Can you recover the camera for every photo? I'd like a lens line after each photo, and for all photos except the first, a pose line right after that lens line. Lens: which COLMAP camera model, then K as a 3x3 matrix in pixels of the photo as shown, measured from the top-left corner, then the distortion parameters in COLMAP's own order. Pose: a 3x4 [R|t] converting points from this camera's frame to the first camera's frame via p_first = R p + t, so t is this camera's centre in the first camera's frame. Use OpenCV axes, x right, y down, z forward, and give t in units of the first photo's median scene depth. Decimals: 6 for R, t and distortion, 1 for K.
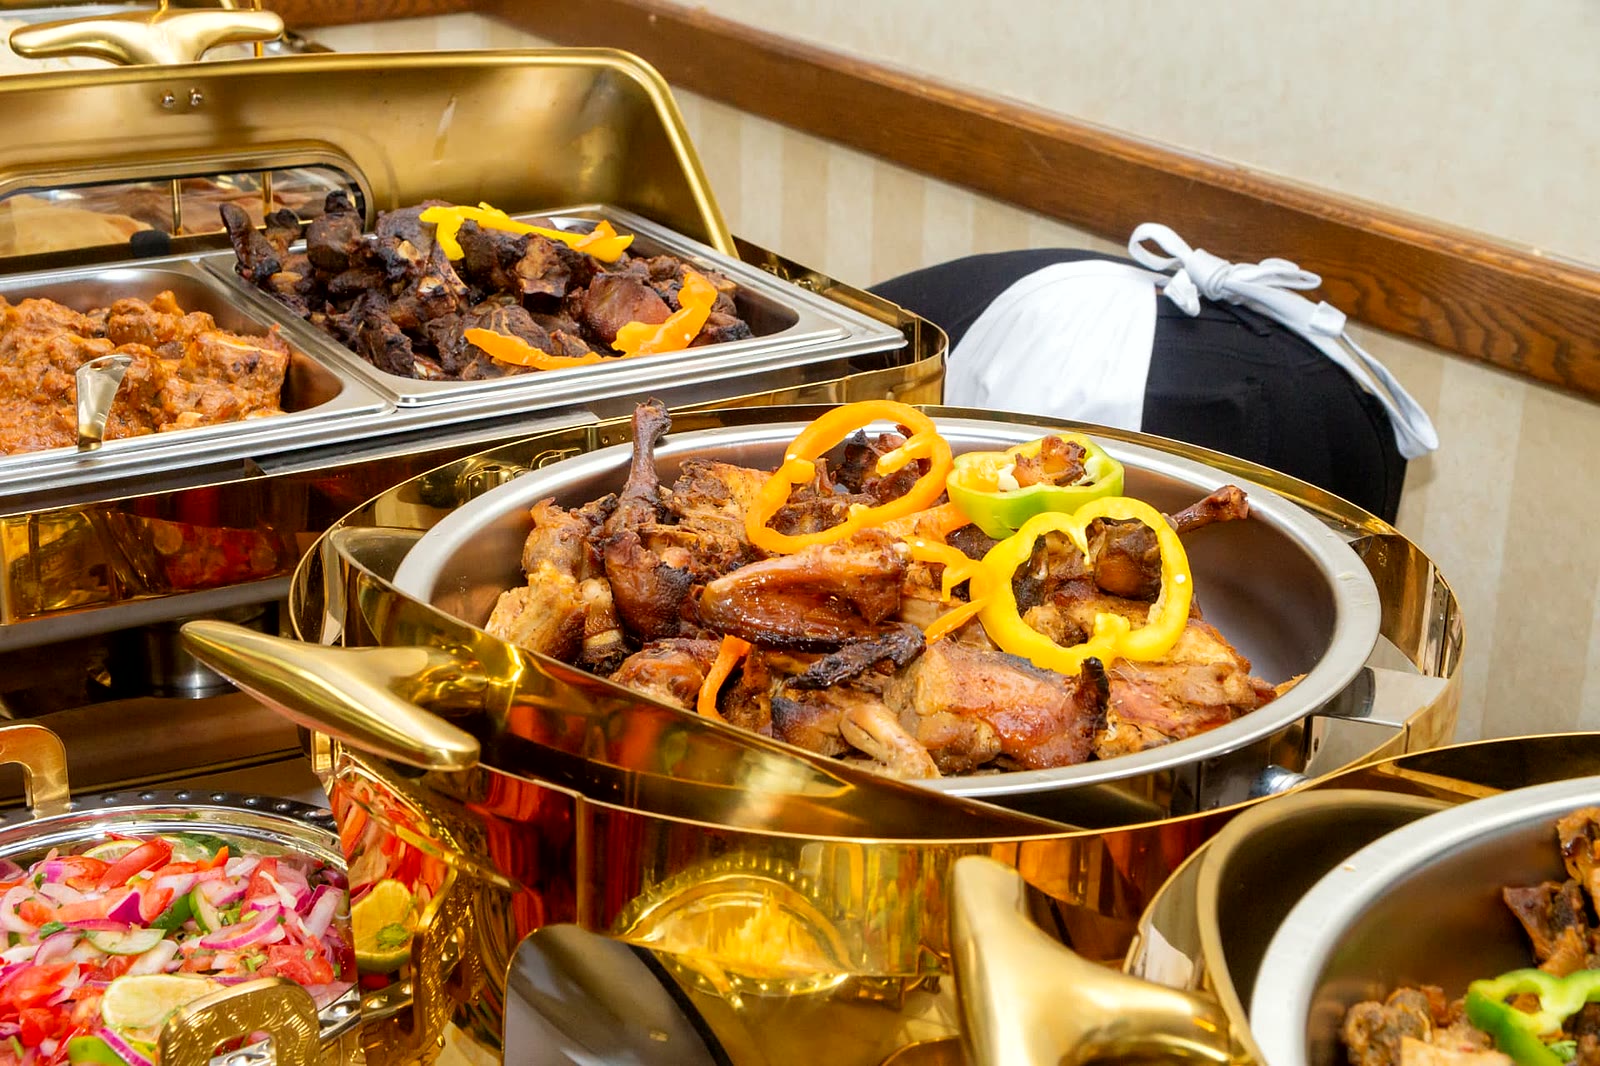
lens RADIAL K [[2411.8, 0, 800.0], [0, 2411.8, 533.0], [0, 0, 1]] dist [0.091372, 0.077348]
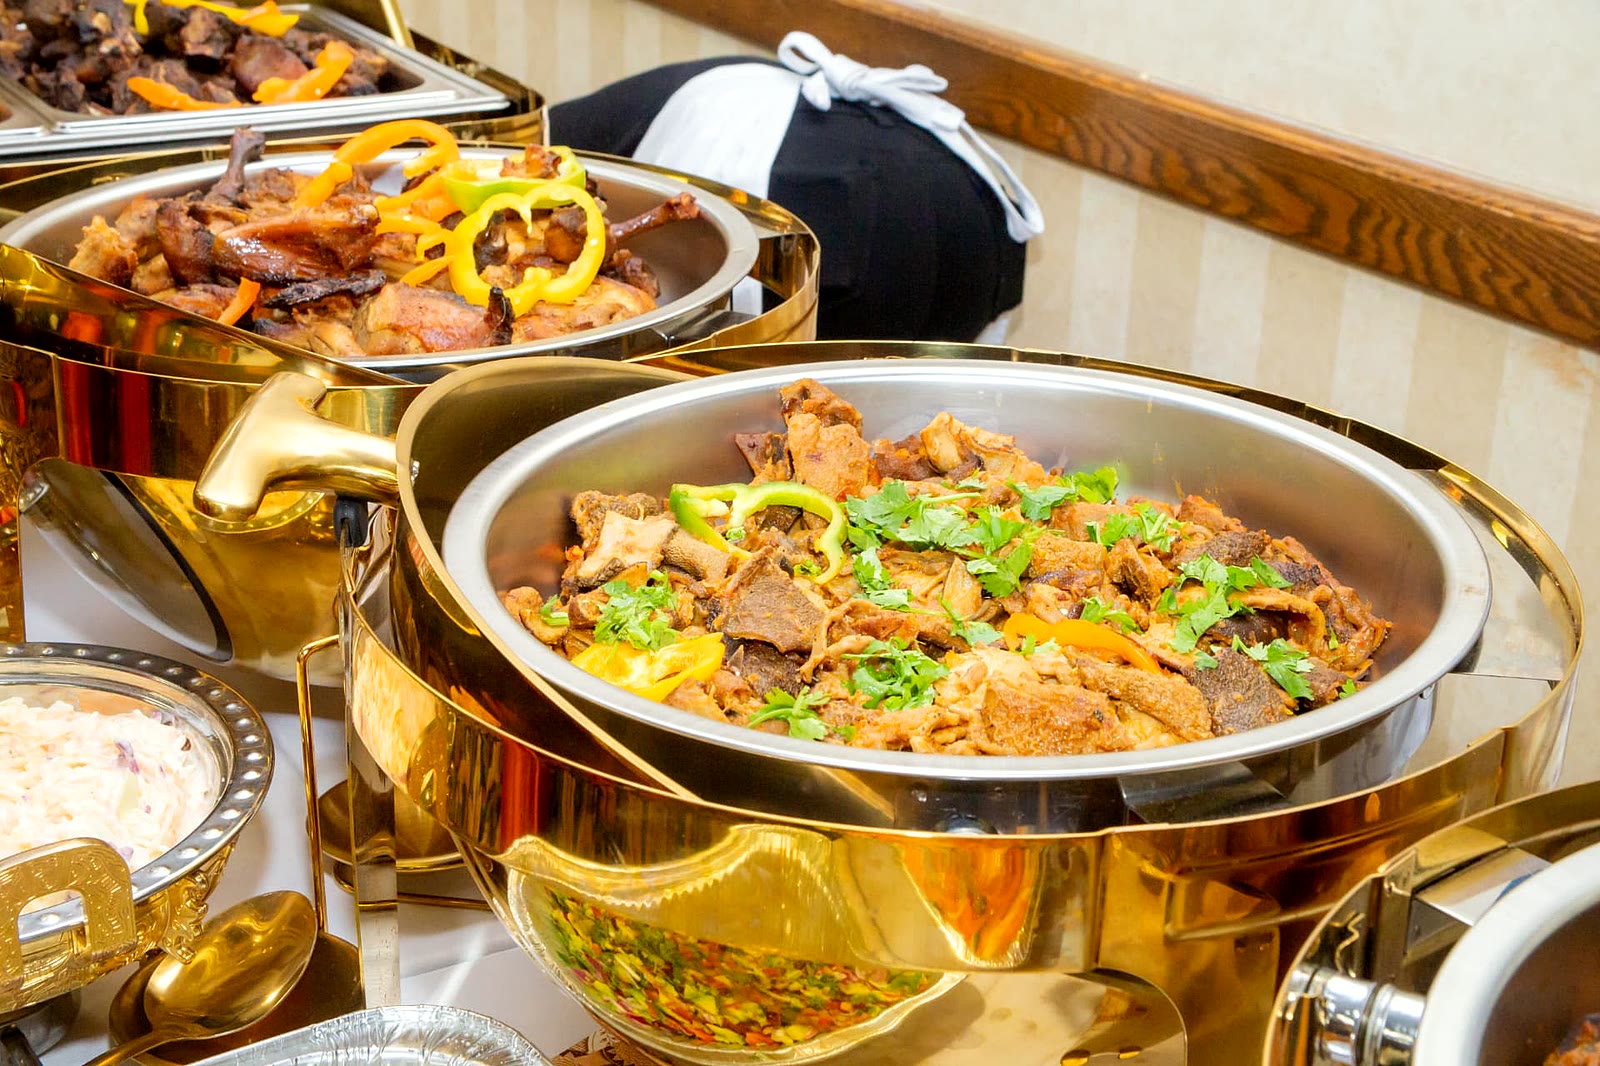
lens RADIAL K [[2367.0, 0, 800.0], [0, 2367.0, 533.0], [0, 0, 1]] dist [0.076050, 0.162354]
pose [[0.999826, 0.018530, -0.002149, 0.198394], [-0.018452, 0.999323, 0.031838, 0.095739], [0.002738, -0.031793, 0.999491, -0.196228]]
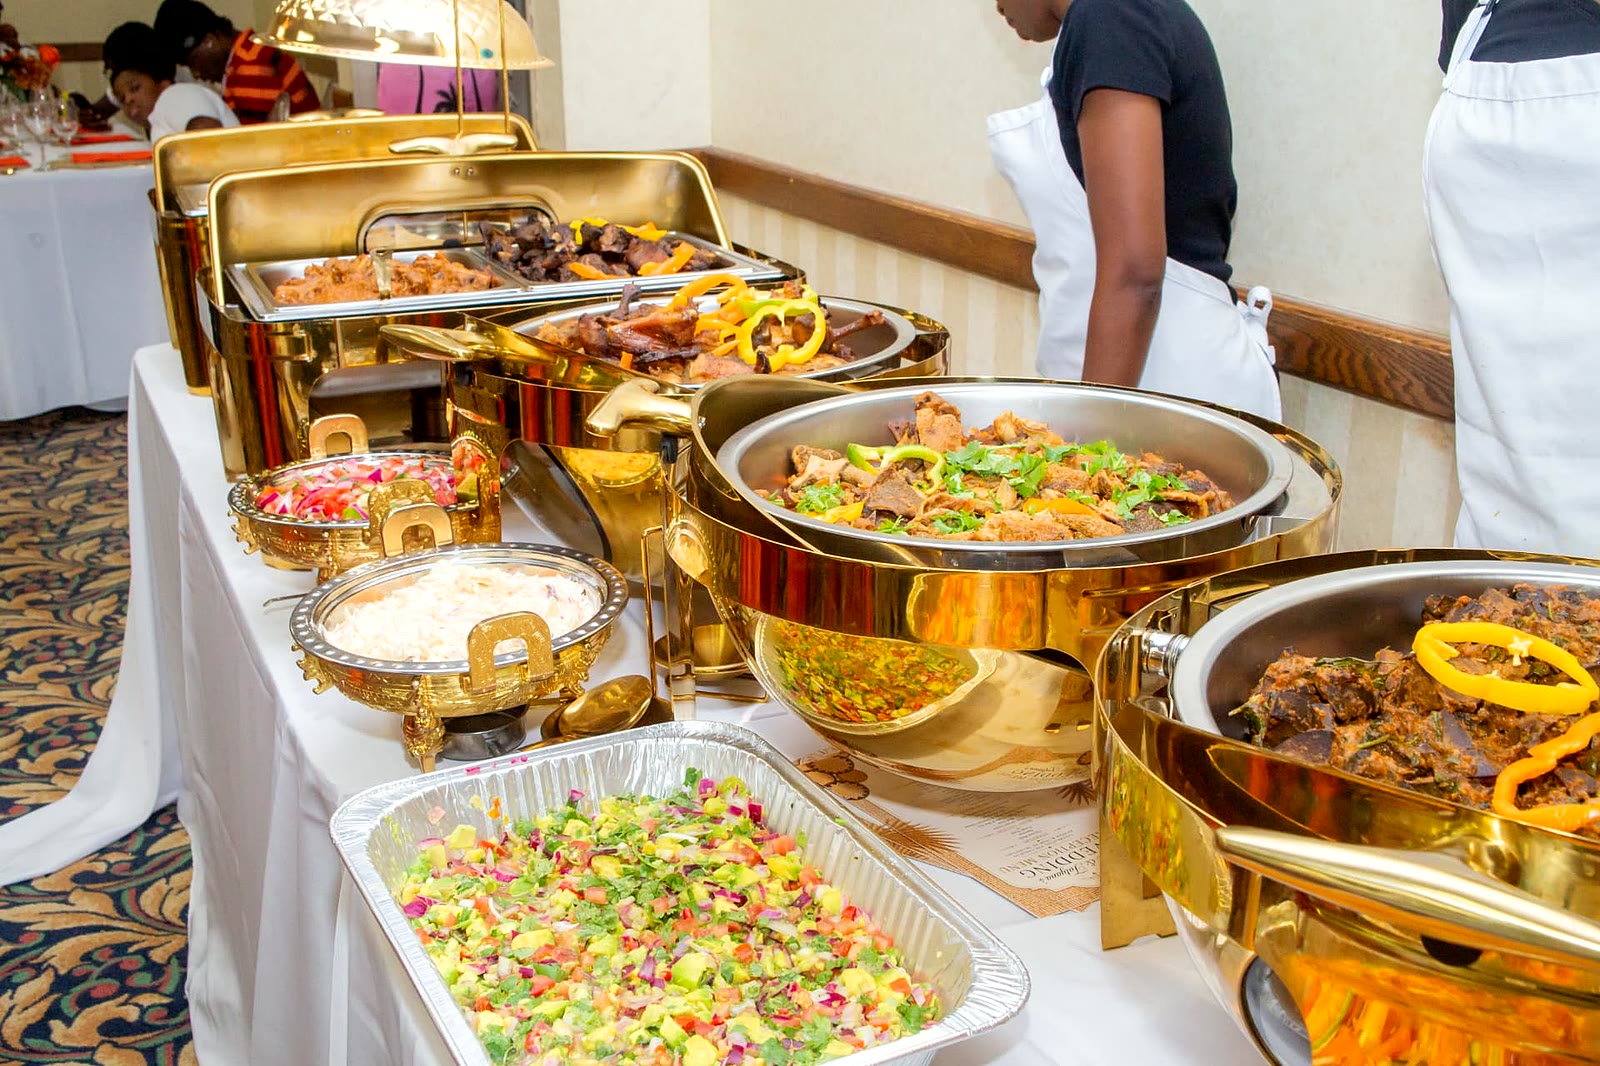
lens RADIAL K [[1622.3, 0, 804.3], [0, 1622.3, 565.6], [0, 0, 1]] dist [-0.058153, 0.024436]
pose [[0.990003, 0.026107, -0.138612, 0.261256], [-0.028523, 0.999473, -0.015470, 0.190571], [0.138135, 0.019269, 0.990226, -0.359160]]
